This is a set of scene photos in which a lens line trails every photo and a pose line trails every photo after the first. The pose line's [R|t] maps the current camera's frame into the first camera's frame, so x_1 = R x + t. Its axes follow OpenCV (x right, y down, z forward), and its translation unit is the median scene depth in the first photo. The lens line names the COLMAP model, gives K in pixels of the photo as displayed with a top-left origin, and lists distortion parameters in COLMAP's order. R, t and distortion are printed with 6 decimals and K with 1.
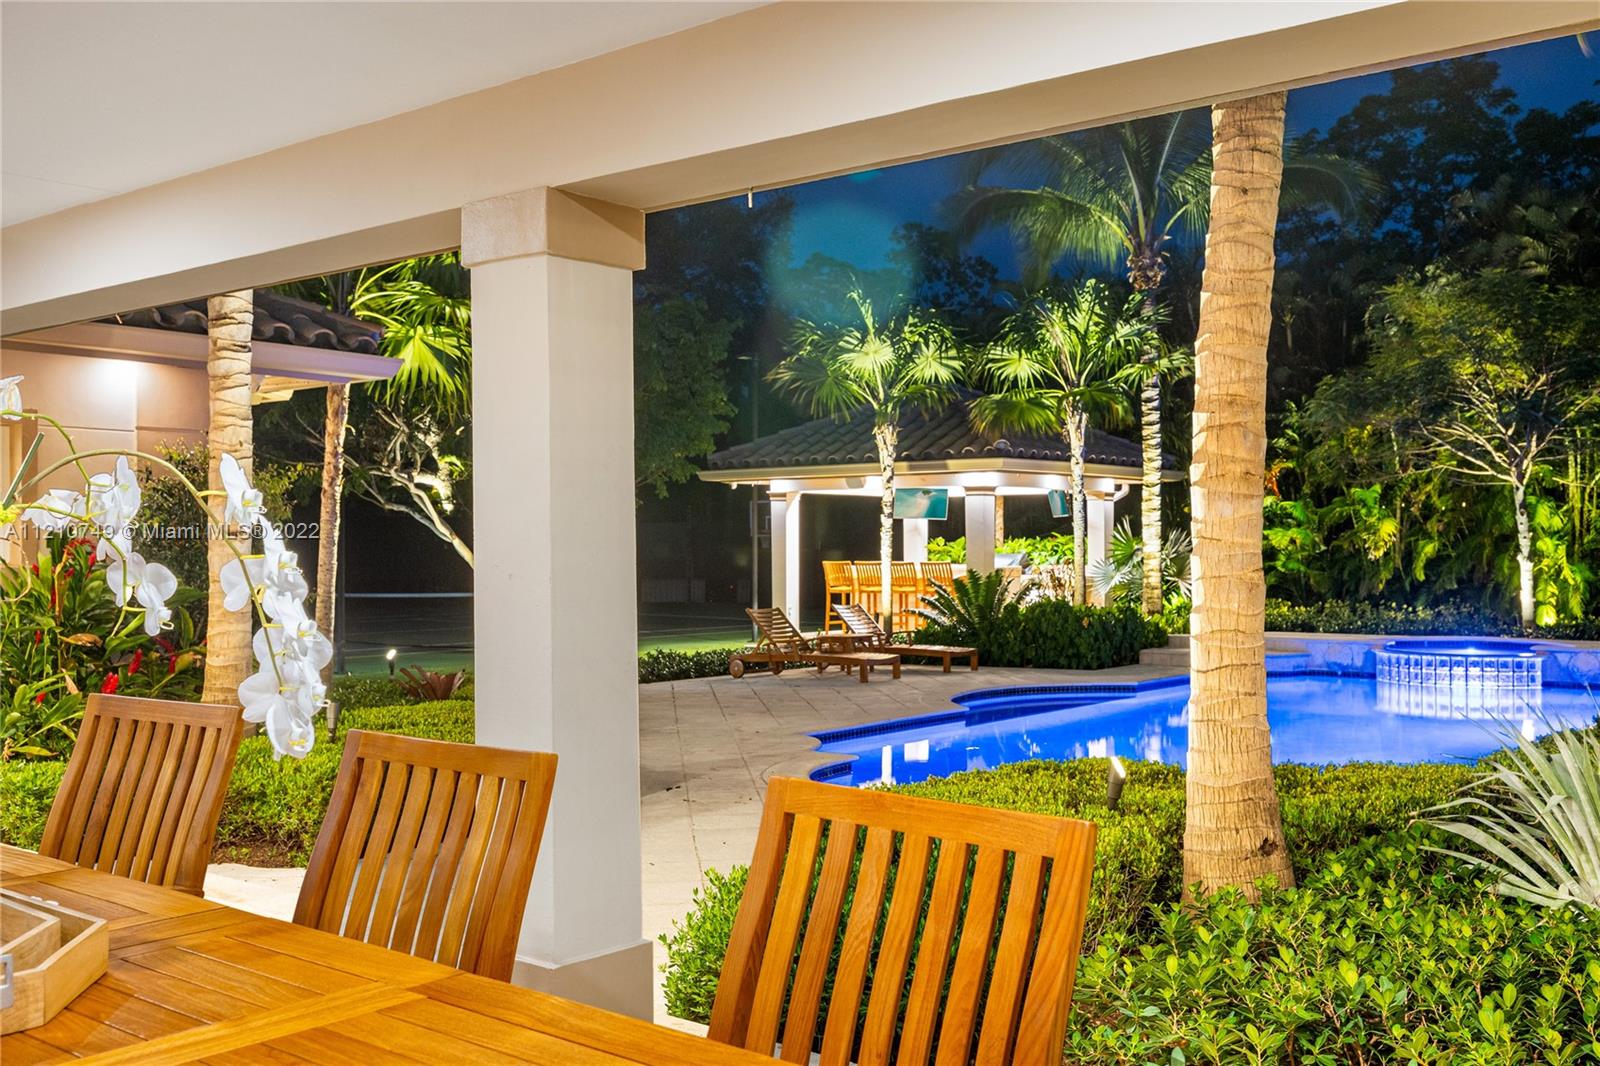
lens RADIAL K [[1576.3, 0, 800.2], [0, 1576.3, 534.6], [0, 0, 1]] dist [0.014598, 0.000000]
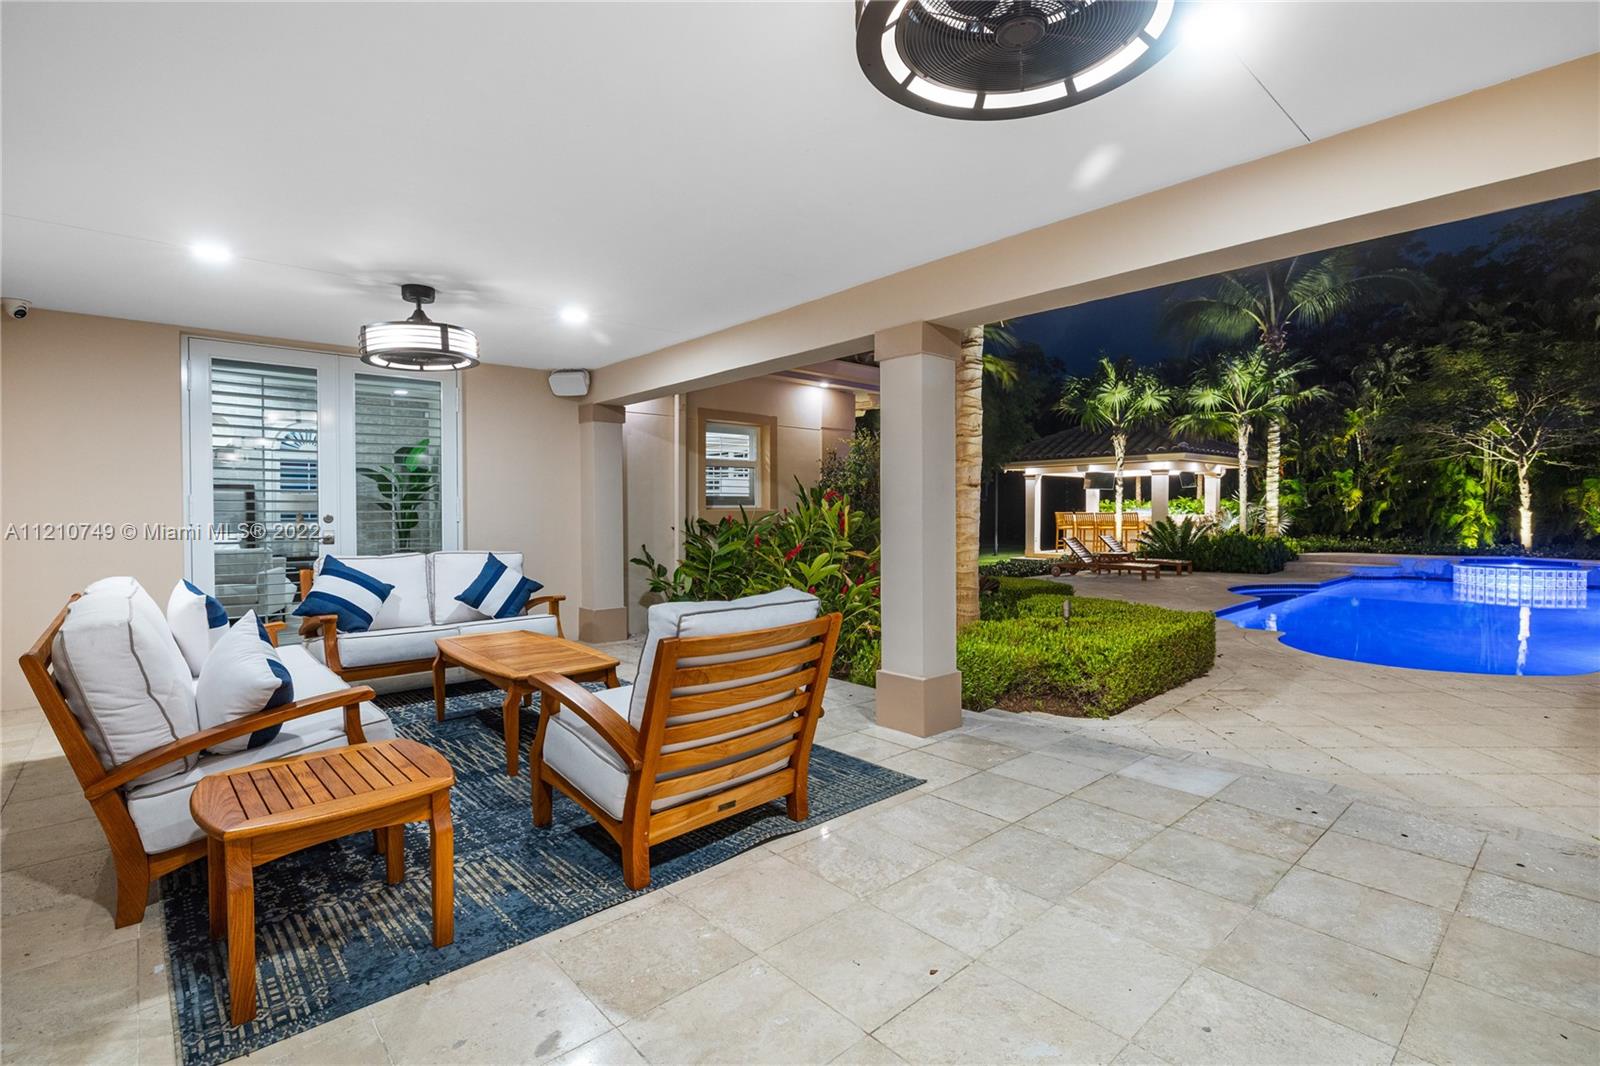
lens RADIAL K [[759.8, 0, 799.7], [0, 759.8, 530.5], [0, 0, 1]] dist [-0.014793, -0.000535]
pose [[0.984683, 0.002795, -0.174332, -0.146642], [0.003610, 0.999330, 0.036411, 0.005731], [0.174317, -0.036483, 0.984013, 0.093867]]
